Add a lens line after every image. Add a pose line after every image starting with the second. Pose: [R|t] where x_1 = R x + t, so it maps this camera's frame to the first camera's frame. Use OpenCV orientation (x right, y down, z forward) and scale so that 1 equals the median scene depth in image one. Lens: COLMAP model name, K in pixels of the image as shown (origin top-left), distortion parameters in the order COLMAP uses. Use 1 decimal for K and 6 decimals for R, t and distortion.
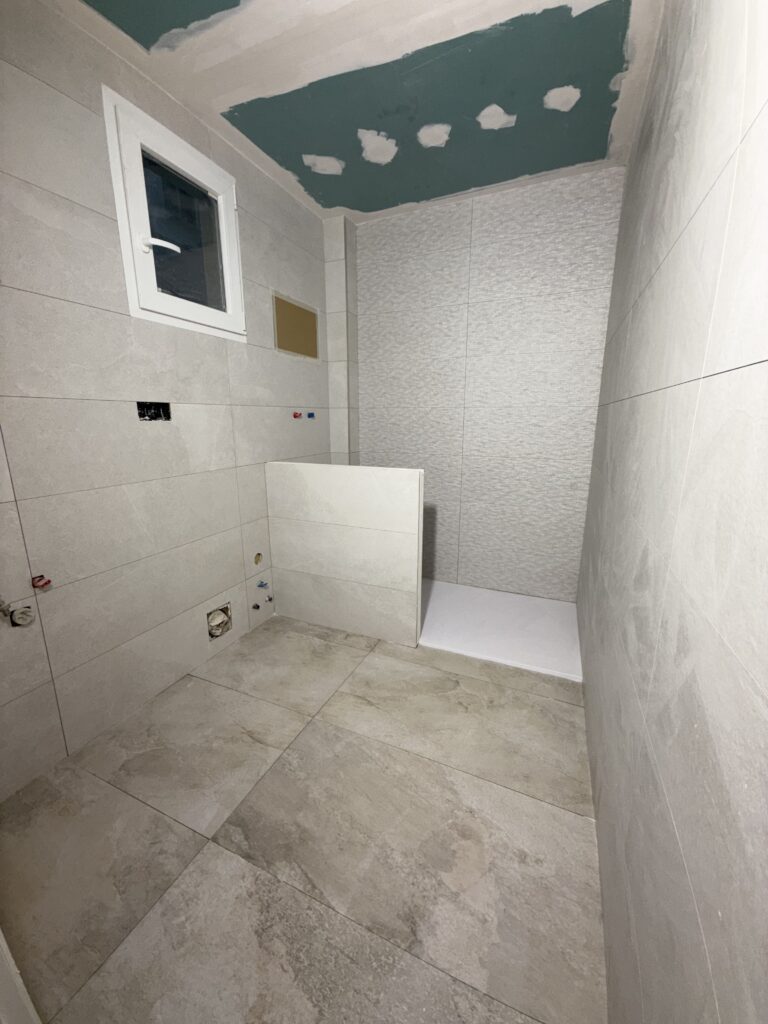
lens RADIAL K [[406.0, 0, 384.2], [0, 406.0, 507.1], [0, 0, 1]] dist [-0.001856, 0.000207]
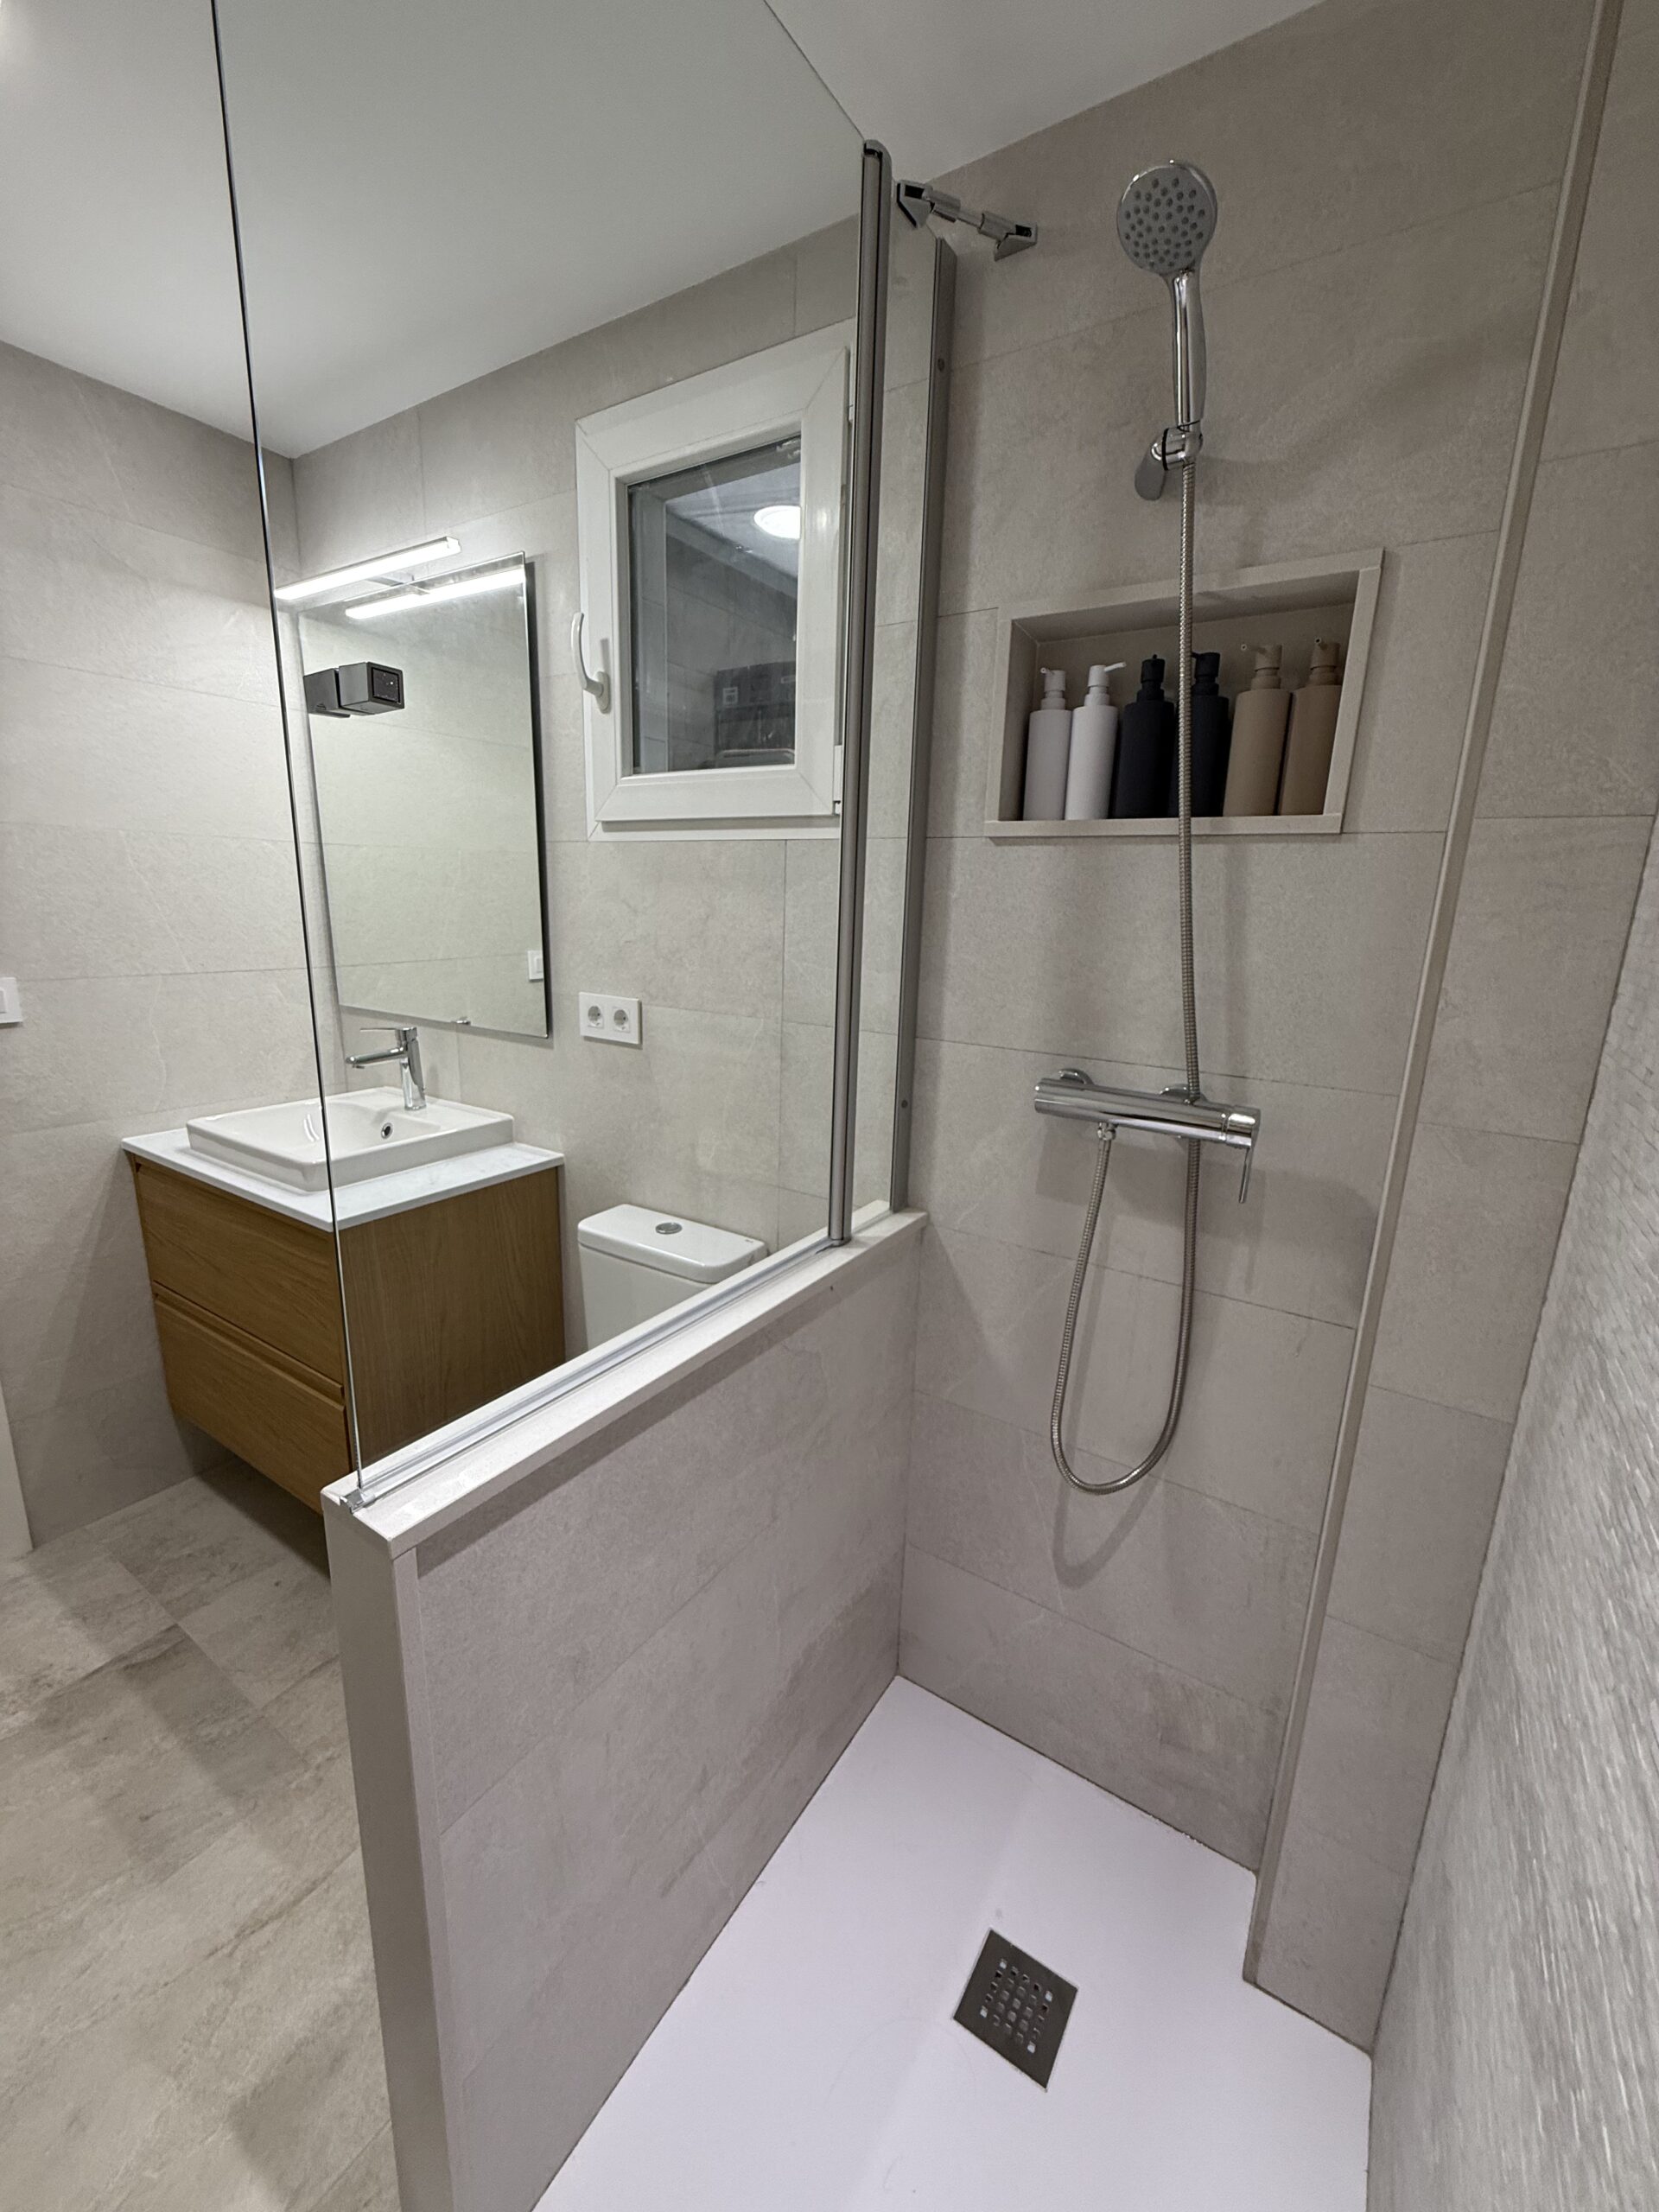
lens RADIAL K [[877.0, 0, 834.0], [0, 877.0, 1100.4], [0, 0, 1]] dist [-0.001856, 0.000207]
pose [[-0.159050, 0.212523, -0.964125, 0.309504], [-0.245479, 0.937374, 0.247122, -0.320624], [0.956265, 0.275977, -0.096919, 0.940322]]
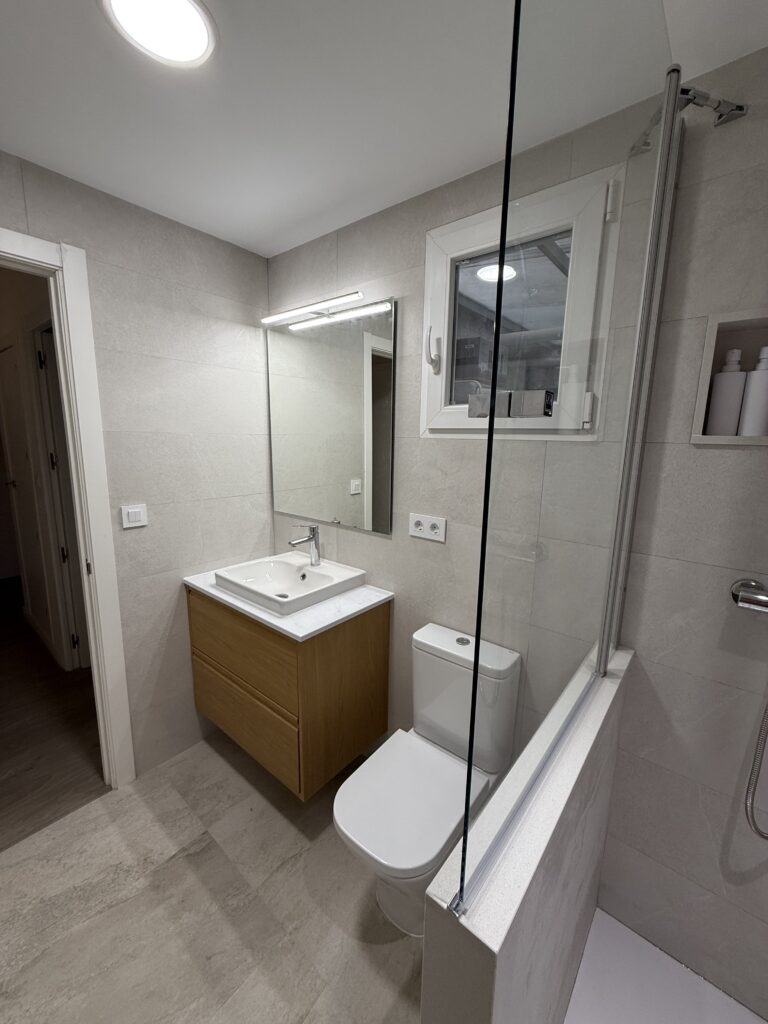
lens RADIAL K [[406.0, 0, 385.1], [0, 406.0, 509.0], [0, 0, 1]] dist [-0.001856, 0.000207]
pose [[-0.274668, 0.160404, -0.948066, 0.256577], [-0.229026, 0.946696, 0.226524, -0.319371], [0.933865, 0.279351, -0.223290, 0.746960]]
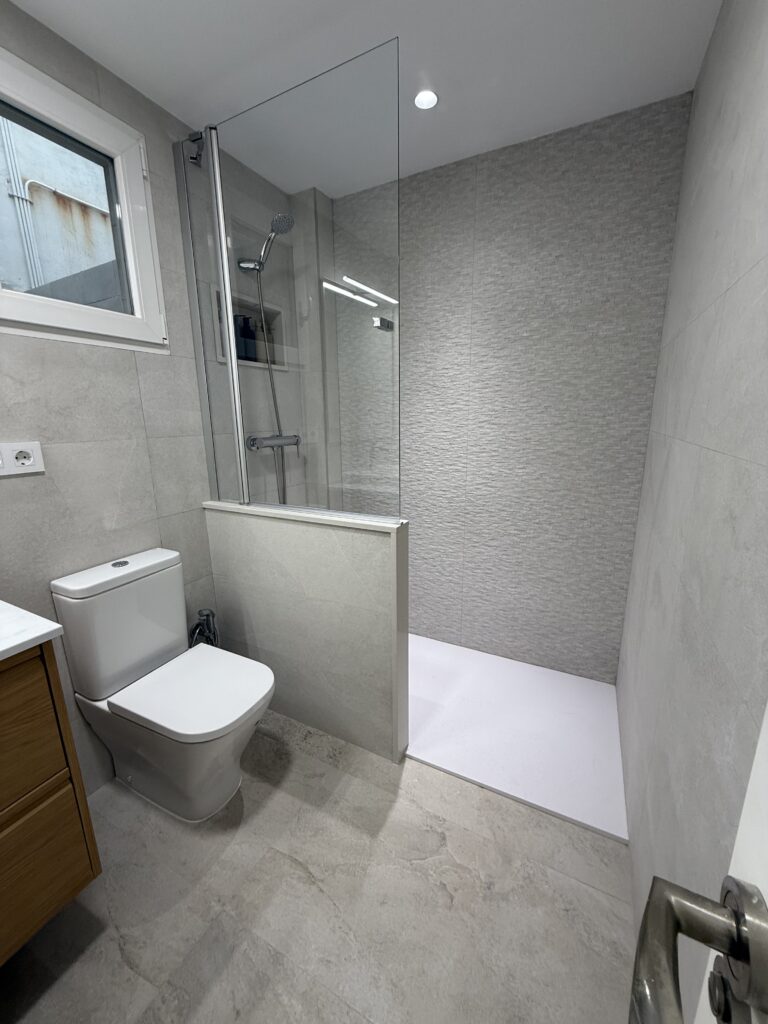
lens RADIAL K [[406.0, 0, 383.5], [0, 406.0, 507.5], [0, 0, 1]] dist [-0.001856, 0.000207]
pose [[0.998103, 0.002428, -0.061522, 0.089818], [-0.002082, 0.999982, 0.005684, -0.105853], [0.061534, -0.005545, 0.998090, 0.226164]]
